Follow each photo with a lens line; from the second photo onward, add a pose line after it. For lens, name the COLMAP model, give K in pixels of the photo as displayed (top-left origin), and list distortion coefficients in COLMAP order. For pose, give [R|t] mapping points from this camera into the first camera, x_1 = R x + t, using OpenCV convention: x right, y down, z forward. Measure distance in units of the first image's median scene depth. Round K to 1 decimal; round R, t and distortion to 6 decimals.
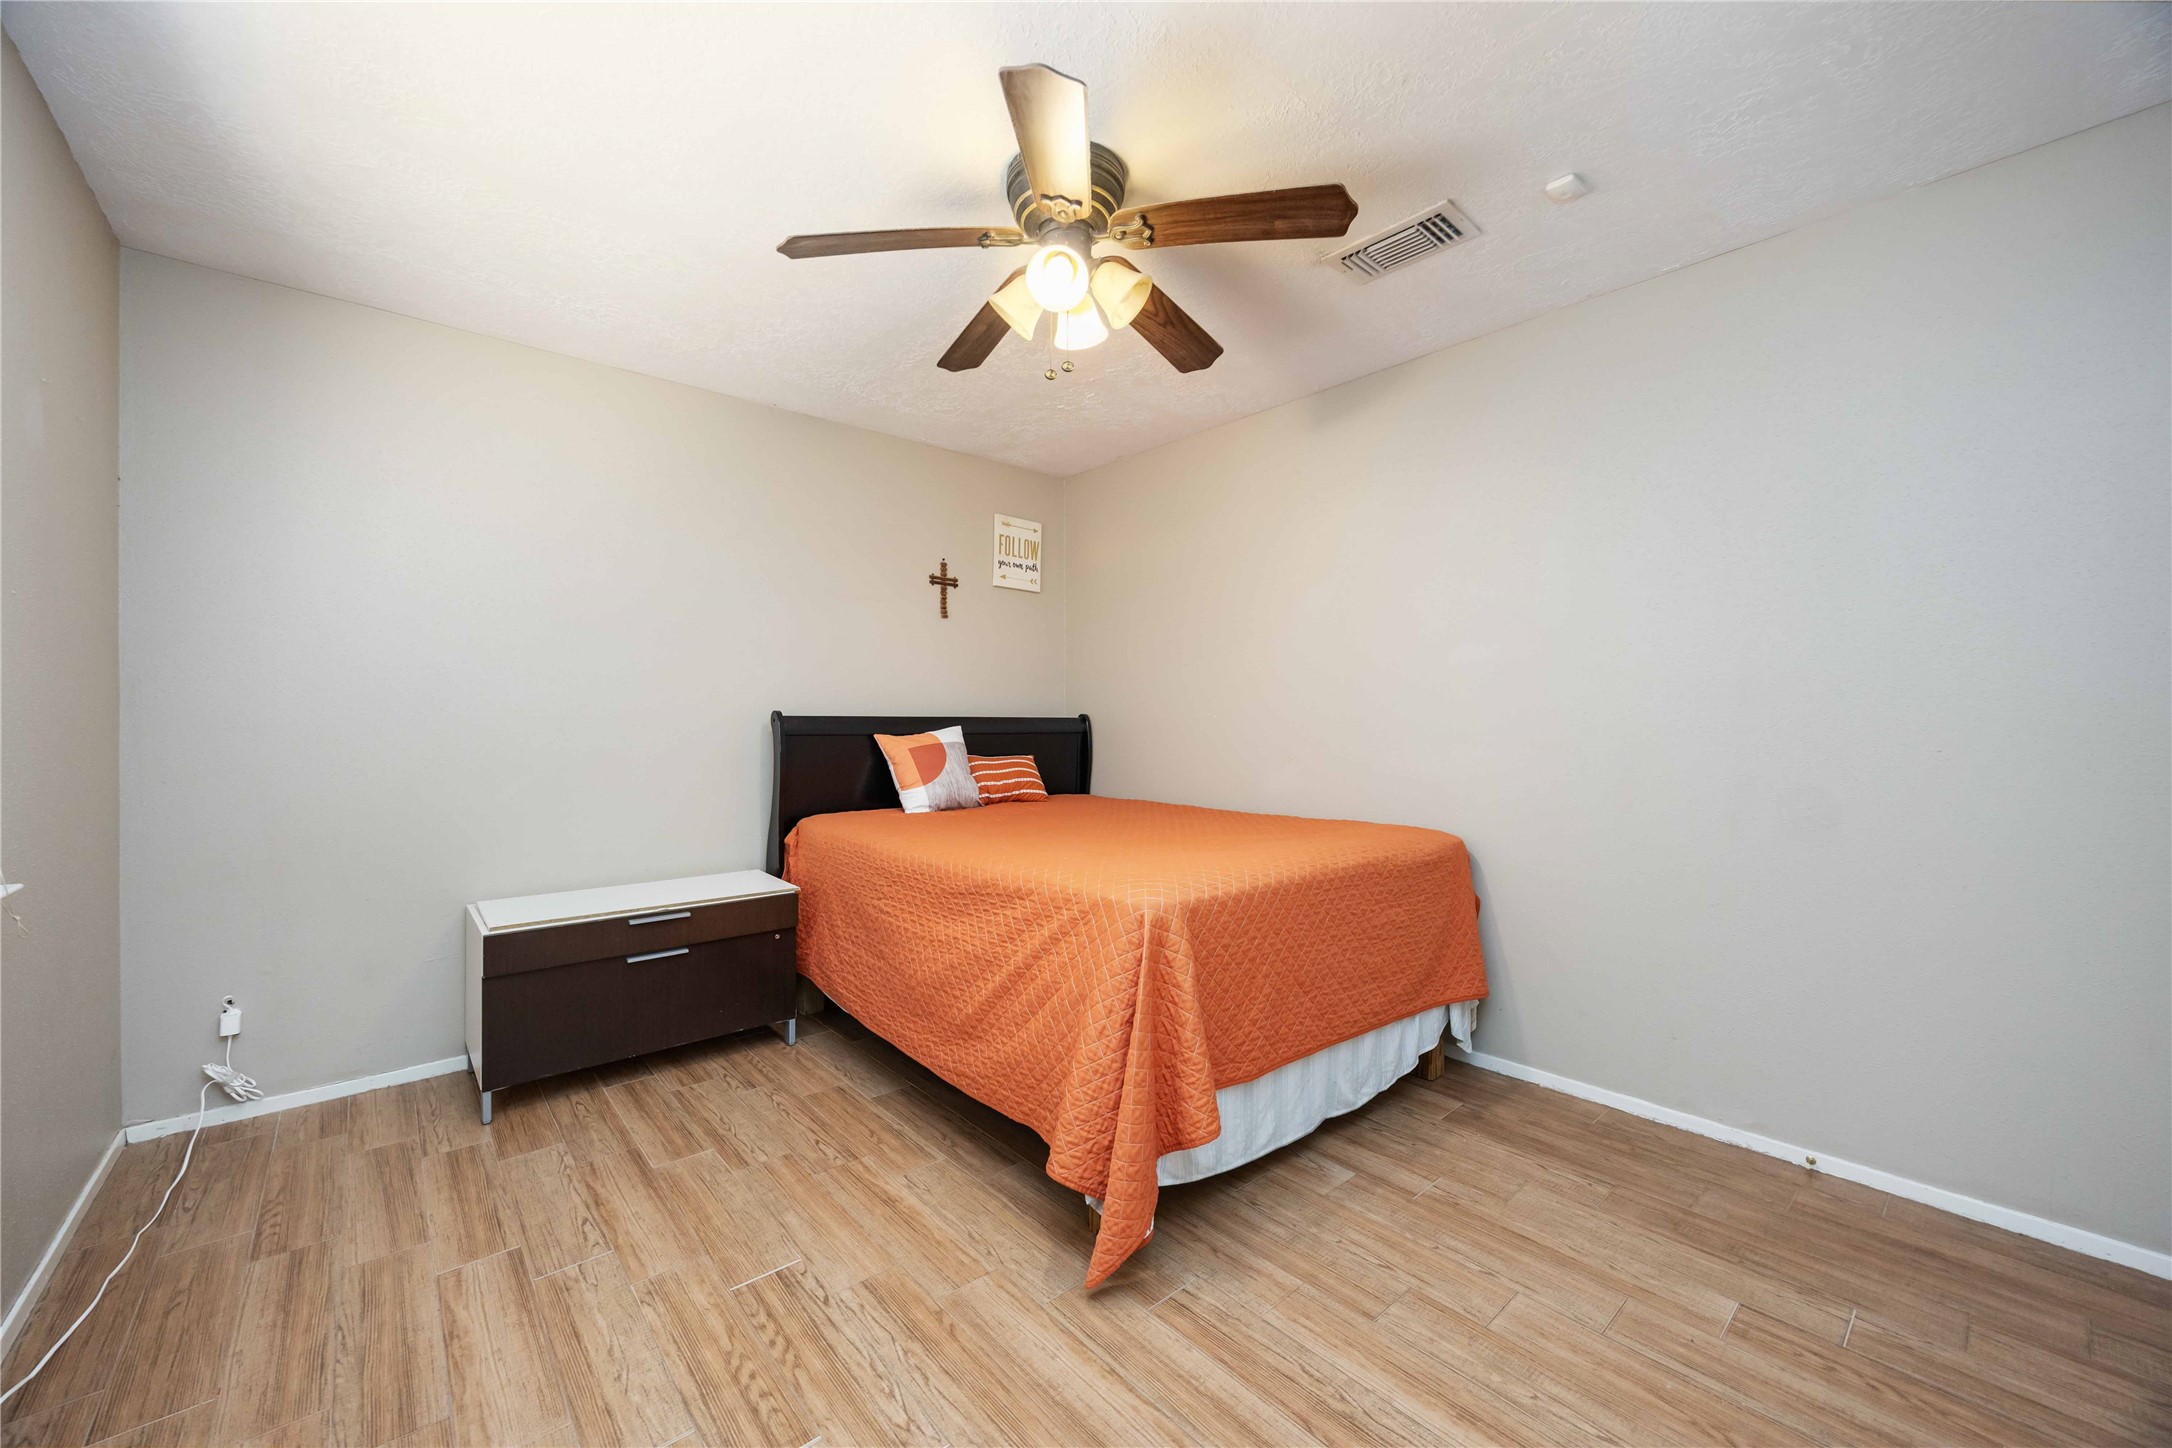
lens RADIAL K [[818.0, 0, 1081.1], [0, 818.0, 719.7], [0, 0, 1]] dist [-0.001434, -0.000273]
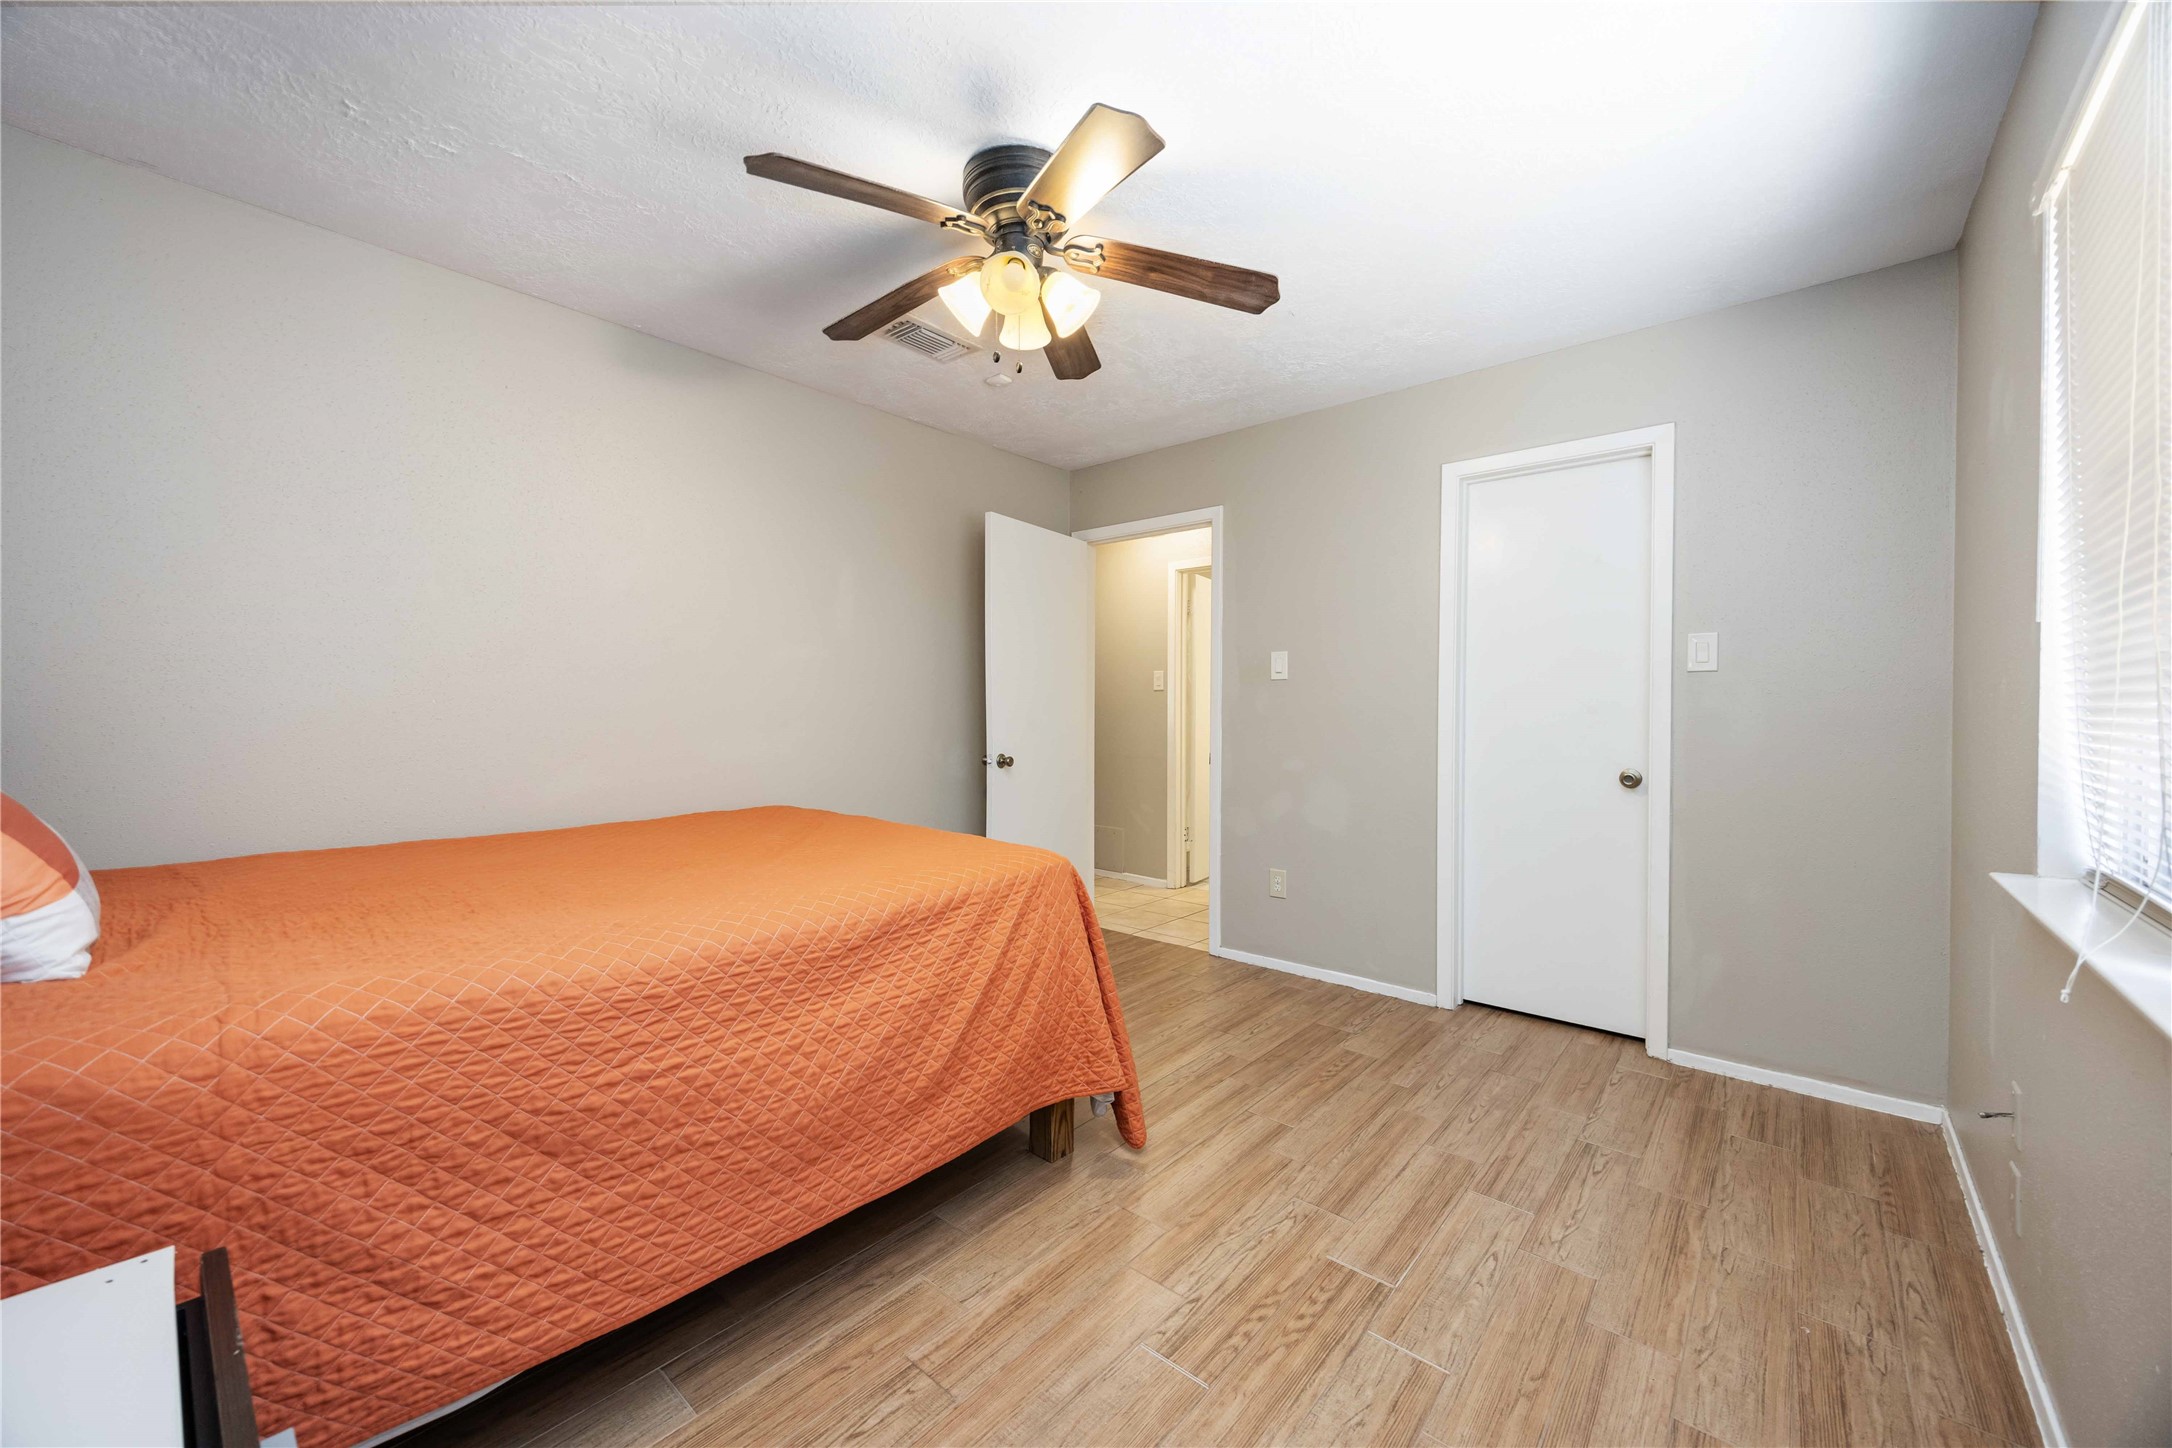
lens RADIAL K [[818.0, 0, 1081.1], [0, 818.0, 719.7], [0, 0, 1]] dist [-0.001434, -0.000273]
pose [[-0.133098, -0.006806, 0.991079, -1.044767], [-0.001340, 0.999977, 0.006688, 0.004747], [-0.991102, -0.000438, -0.133104, 1.047023]]
